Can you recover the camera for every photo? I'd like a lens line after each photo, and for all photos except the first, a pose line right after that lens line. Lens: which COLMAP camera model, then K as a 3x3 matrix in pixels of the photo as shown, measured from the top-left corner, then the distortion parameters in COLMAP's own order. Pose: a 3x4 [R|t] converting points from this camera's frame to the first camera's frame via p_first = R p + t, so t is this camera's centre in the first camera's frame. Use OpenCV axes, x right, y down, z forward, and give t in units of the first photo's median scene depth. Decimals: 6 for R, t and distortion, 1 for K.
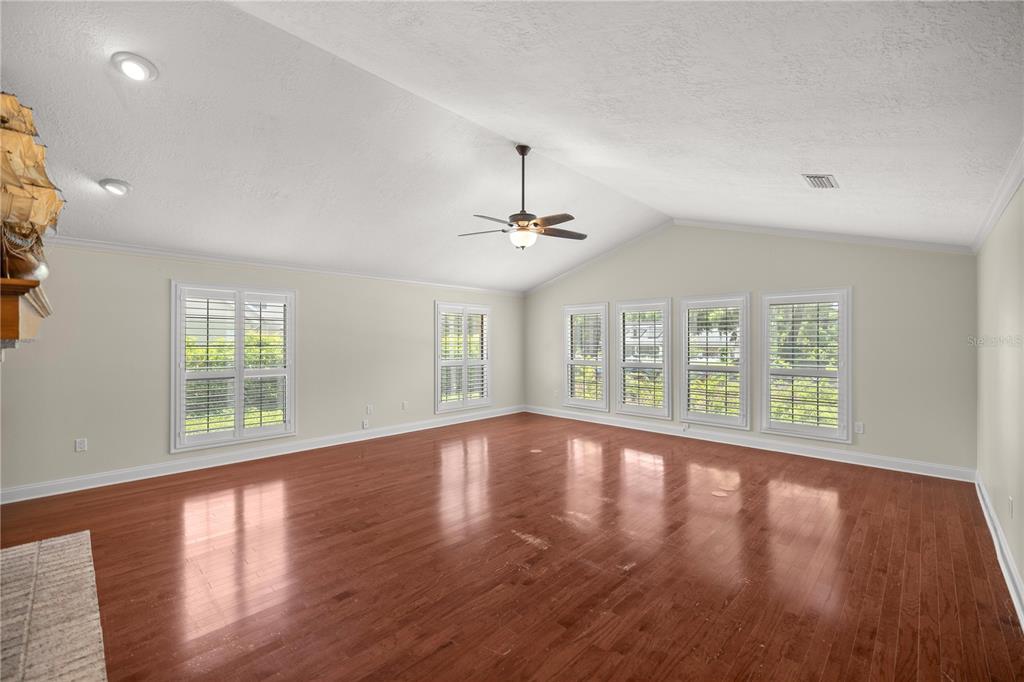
lens RADIAL K [[432.7, 0, 510.2], [0, 432.7, 338.8], [0, 0, 1]] dist [0.003688, -0.000234]
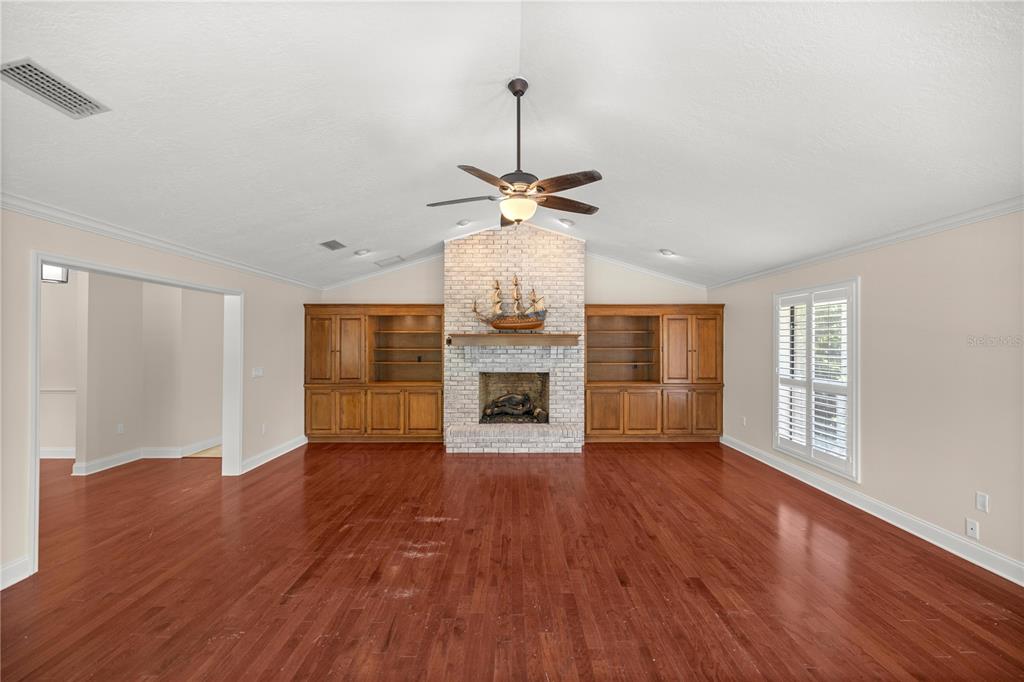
lens RADIAL K [[432.7, 0, 517.0], [0, 432.7, 343.9], [0, 0, 1]] dist [0.003688, -0.000234]
pose [[-0.716183, -0.001386, -0.697911, 0.770476], [-0.001170, 0.999999, -0.000785, -0.007288], [0.697911, 0.000254, -0.716184, 2.183675]]
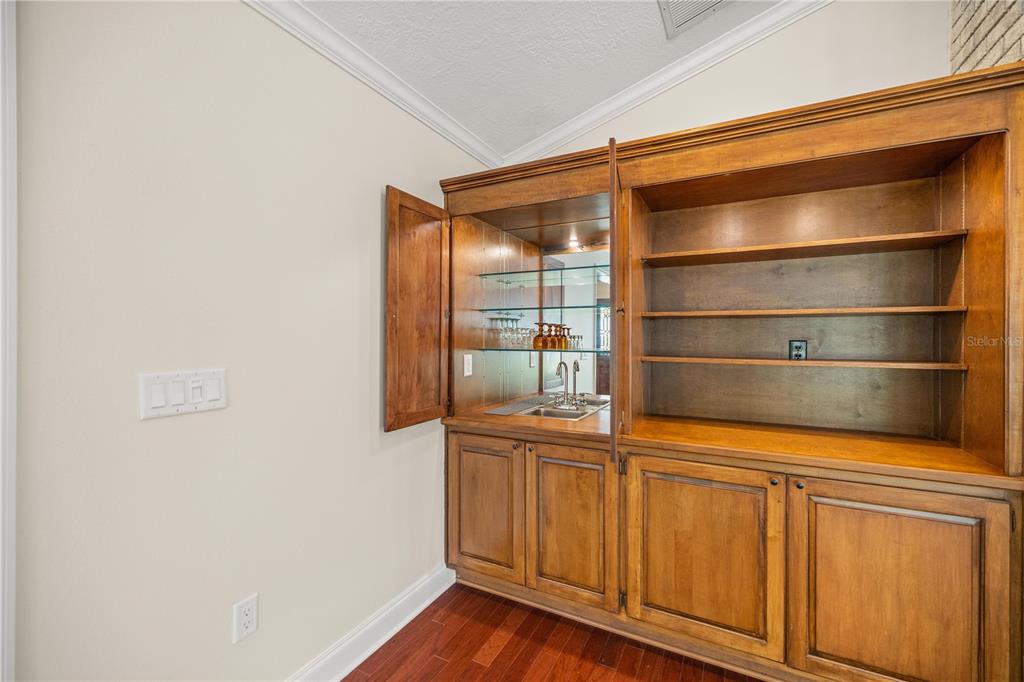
lens RADIAL K [[432.7, 0, 514.9], [0, 432.7, 338.9], [0, 0, 1]] dist [0.003688, -0.000234]
pose [[-0.960111, 0.007323, -0.279523, 0.246721], [0.005205, 0.999952, 0.008319, 0.041950], [0.279570, 0.006532, -0.960103, 0.958460]]
